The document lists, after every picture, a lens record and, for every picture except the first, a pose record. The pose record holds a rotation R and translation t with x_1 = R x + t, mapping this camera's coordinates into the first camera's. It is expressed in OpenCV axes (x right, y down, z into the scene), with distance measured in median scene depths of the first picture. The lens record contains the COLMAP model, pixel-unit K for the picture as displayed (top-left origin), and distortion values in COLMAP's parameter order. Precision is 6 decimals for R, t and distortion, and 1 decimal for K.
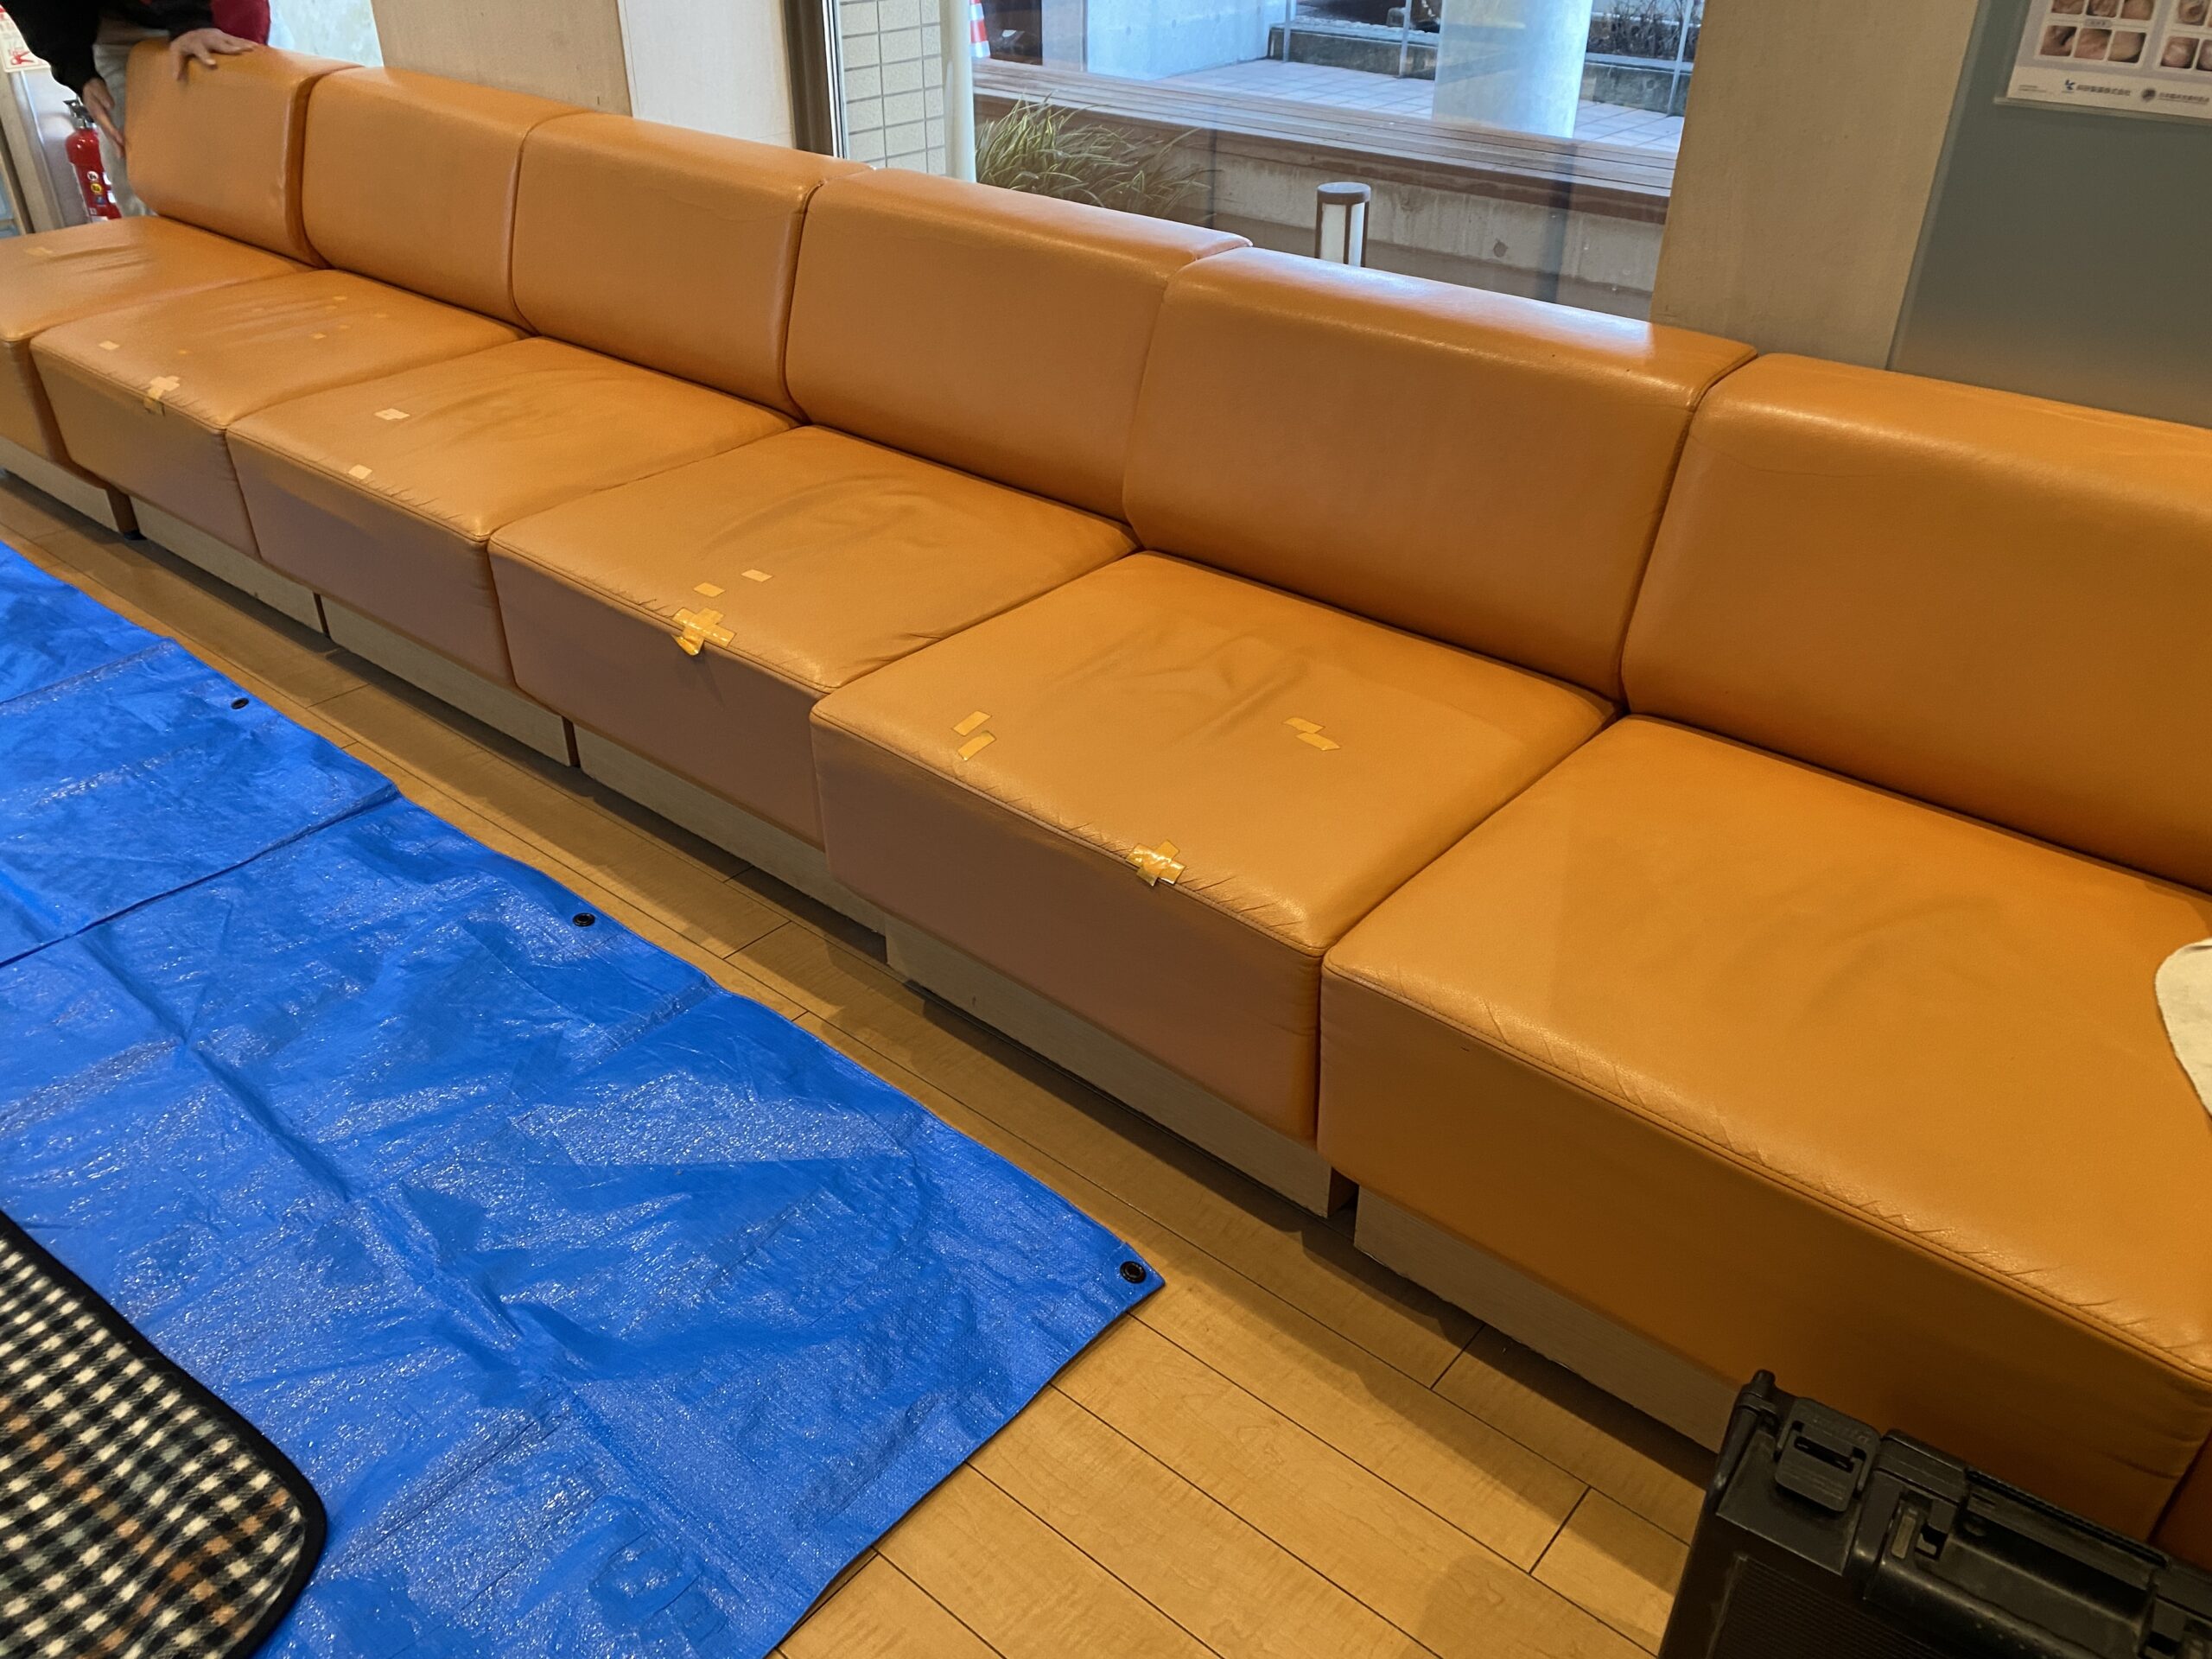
lens RADIAL K [[1679.1, 0, 1106.0], [0, 1679.1, 829.5], [0, 0, 1]] dist [-0.000049, -0.000135]
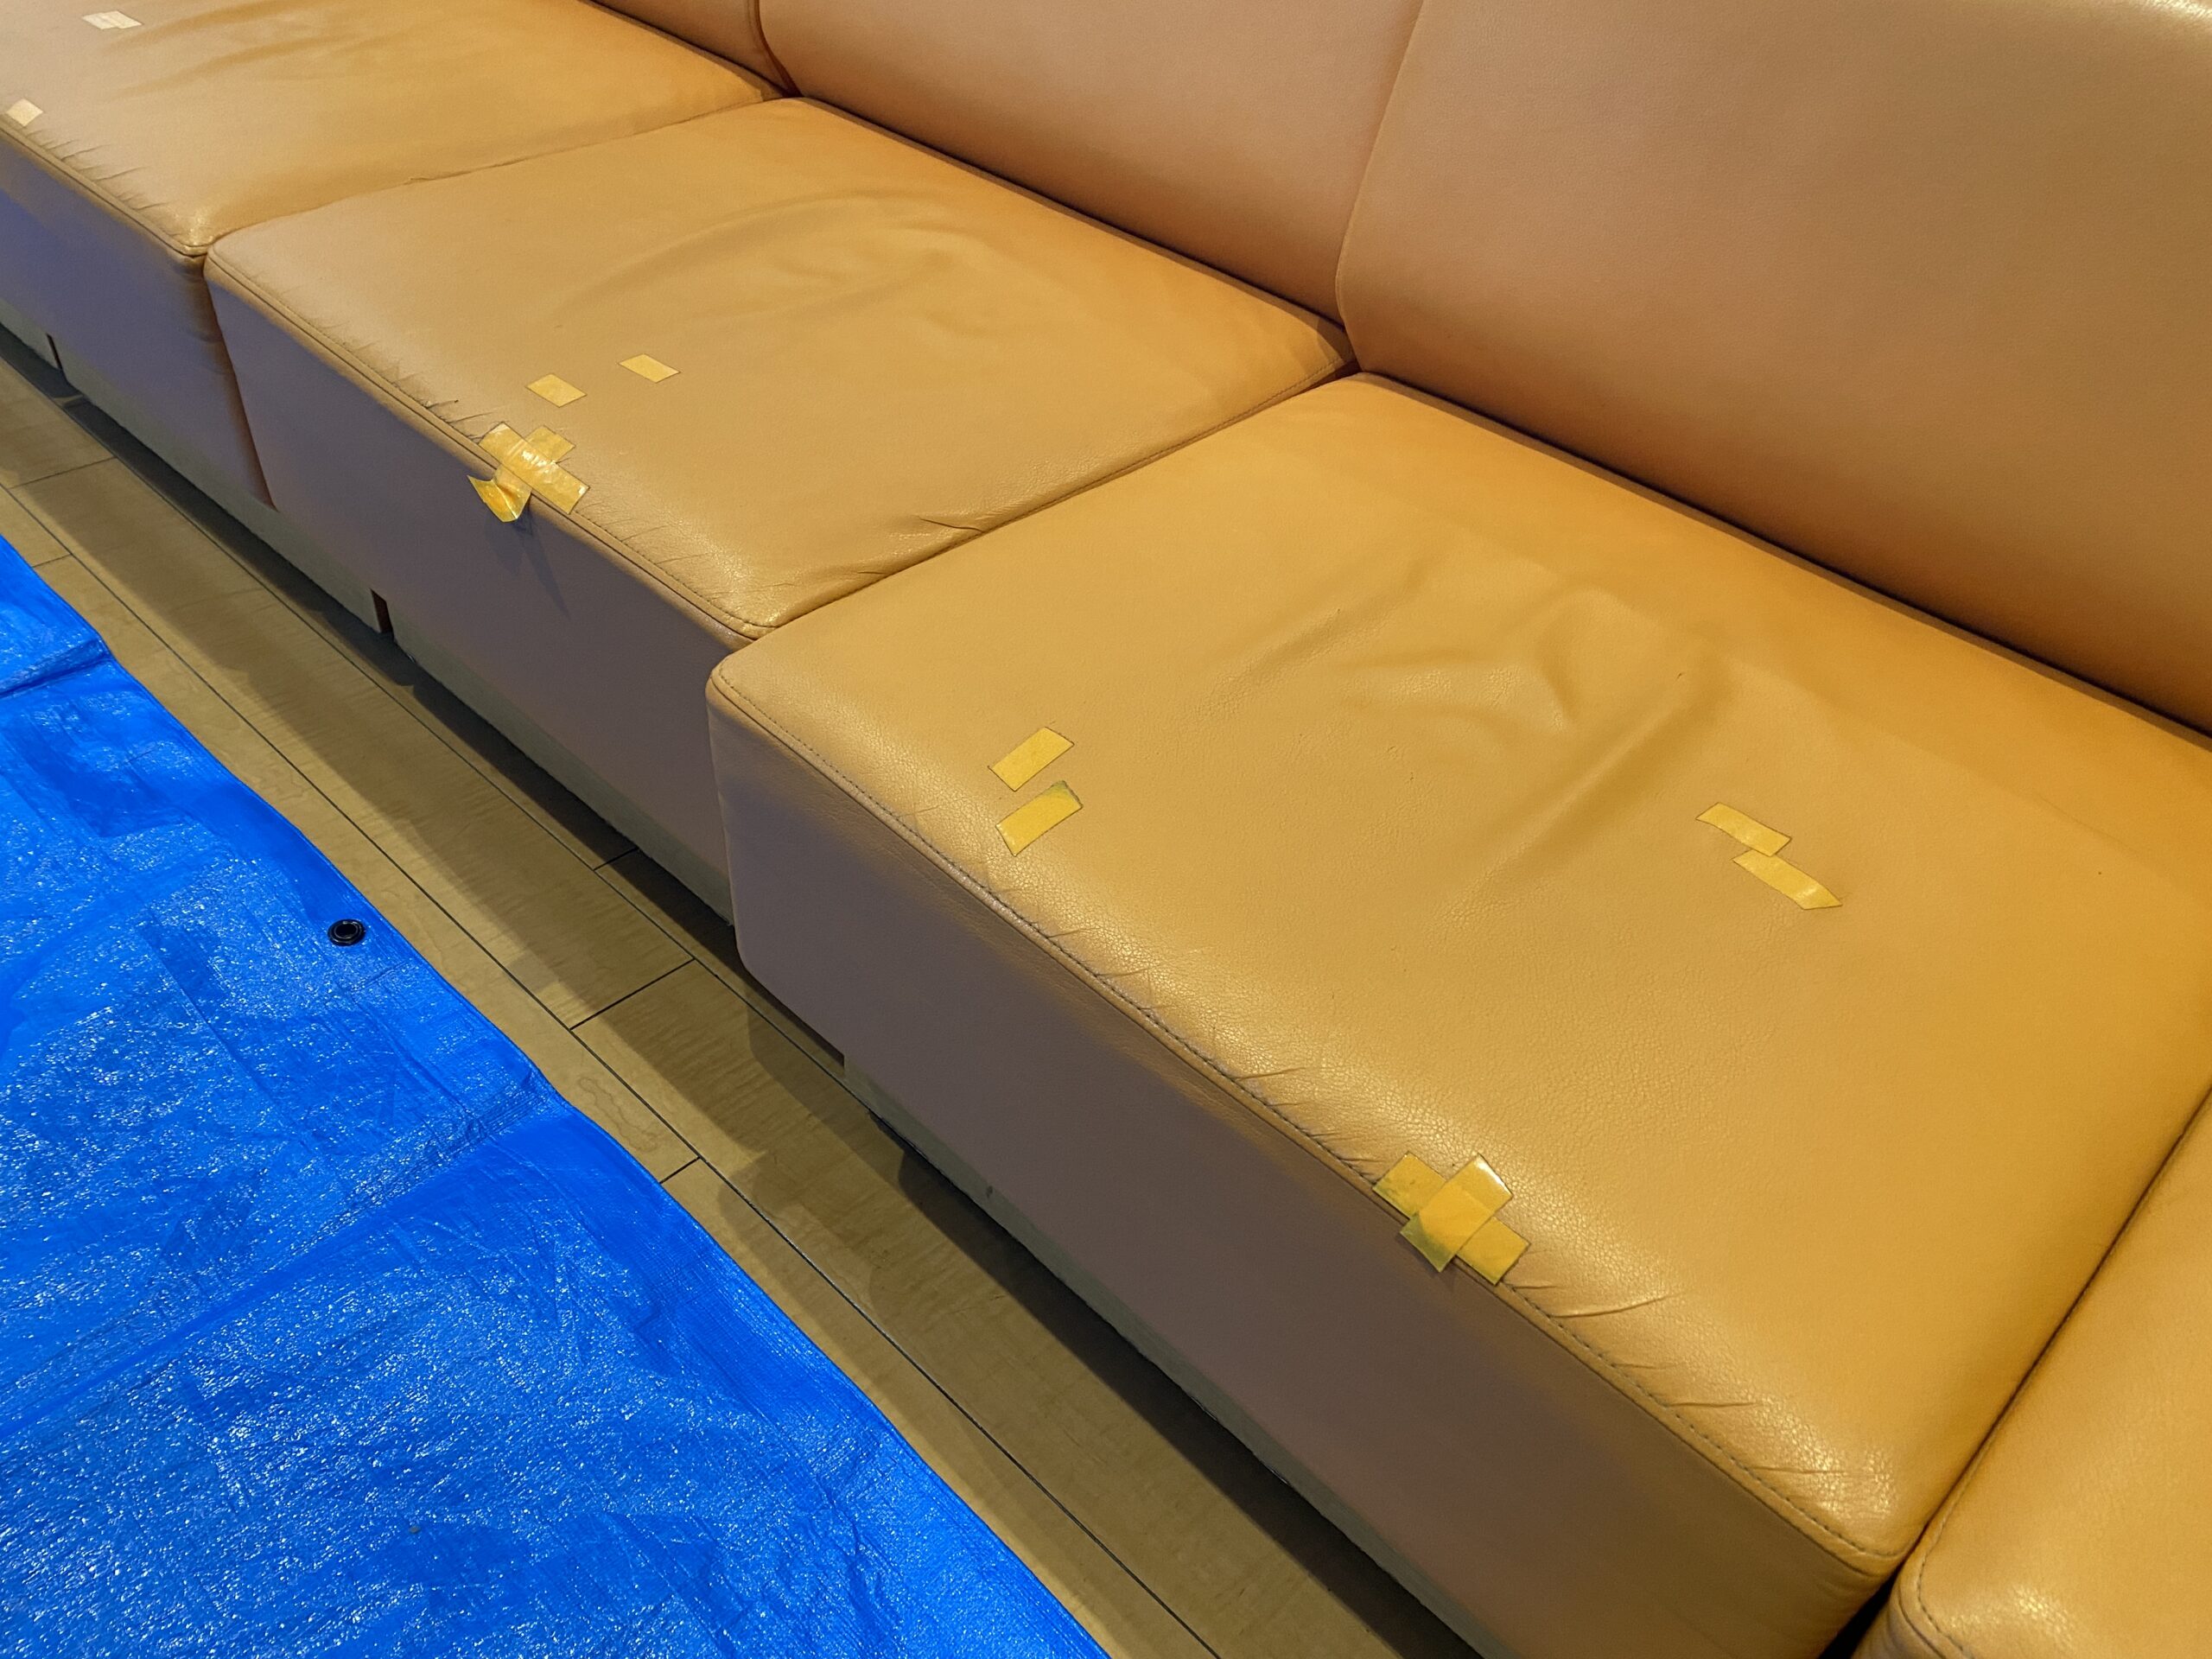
lens RADIAL K [[1716.7, 0, 1066.4], [0, 1716.7, 857.5], [0, 0, 1]] dist [0.001042, 0.005933]
pose [[0.995566, 0.090752, -0.024757, -0.044744], [-0.085844, 0.984113, 0.155410, -0.089066], [0.038467, -0.152595, 0.987540, 0.415178]]
